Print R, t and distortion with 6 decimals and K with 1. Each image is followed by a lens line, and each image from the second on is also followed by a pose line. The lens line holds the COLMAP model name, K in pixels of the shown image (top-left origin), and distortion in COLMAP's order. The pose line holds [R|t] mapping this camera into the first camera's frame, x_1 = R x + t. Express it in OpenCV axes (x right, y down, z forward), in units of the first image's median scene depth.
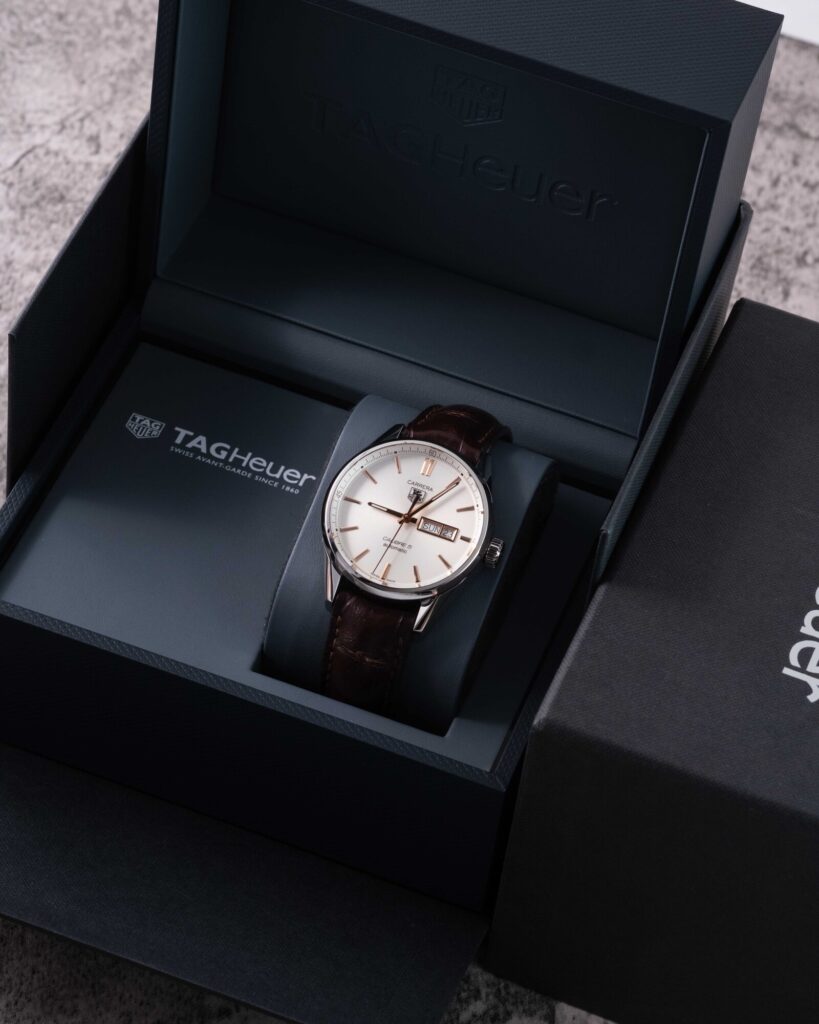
lens RADIAL K [[3988.5, 0, 409.5], [0, 3988.5, 512.0], [0, 0, 1]] dist [0.151238, 0.003957]
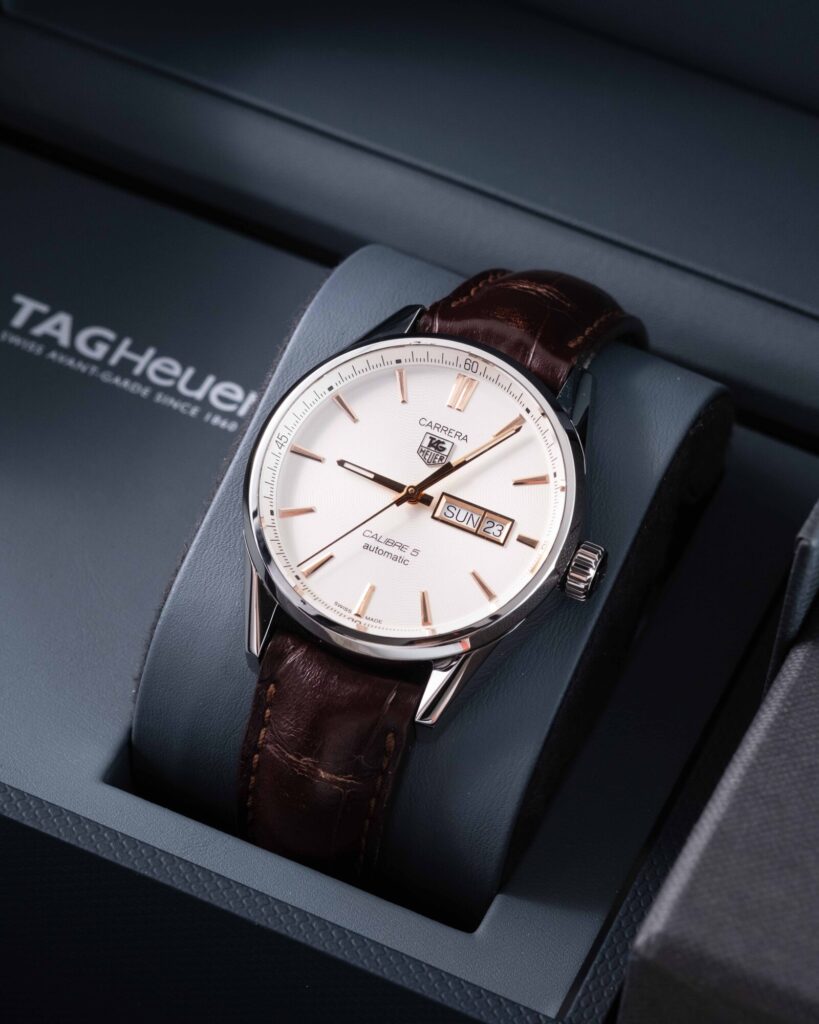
lens RADIAL K [[3988.5, 0, 409.5], [0, 3988.5, 512.0], [0, 0, 1]] dist [0.151238, 0.003957]
pose [[0.996279, 0.037752, -0.077481, 0.037569], [-0.035150, 0.998780, 0.034671, -0.013500], [0.078695, -0.031819, 0.996391, 0.501805]]
